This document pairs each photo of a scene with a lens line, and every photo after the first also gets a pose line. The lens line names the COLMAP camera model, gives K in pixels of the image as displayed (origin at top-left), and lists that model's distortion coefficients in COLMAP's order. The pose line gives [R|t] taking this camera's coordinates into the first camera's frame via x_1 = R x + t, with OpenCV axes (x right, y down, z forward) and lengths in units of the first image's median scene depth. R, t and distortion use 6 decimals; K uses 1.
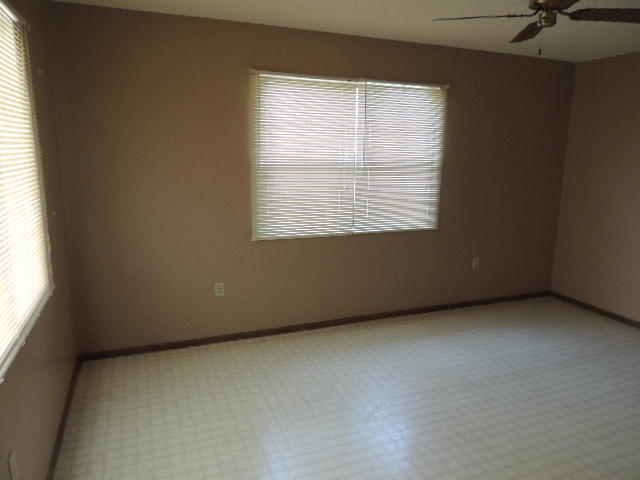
lens RADIAL K [[458.0, 0, 320.0], [0, 458.0, 240.0], [0, 0, 1]] dist [-0.020290, 0.005989]
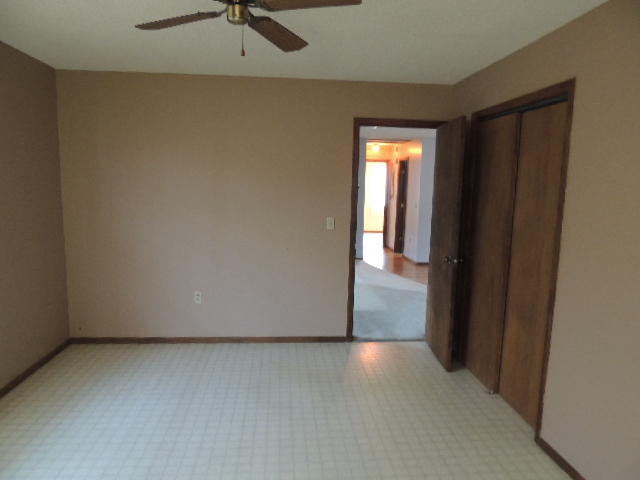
lens RADIAL K [[458.0, 0, 320.0], [0, 458.0, 240.0], [0, 0, 1]] dist [-0.020290, 0.005989]
pose [[0.294990, -0.133763, 0.946091, -0.148146], [0.175742, 0.980856, 0.083882, -0.063800], [-0.939199, 0.141524, 0.312850, 0.329841]]
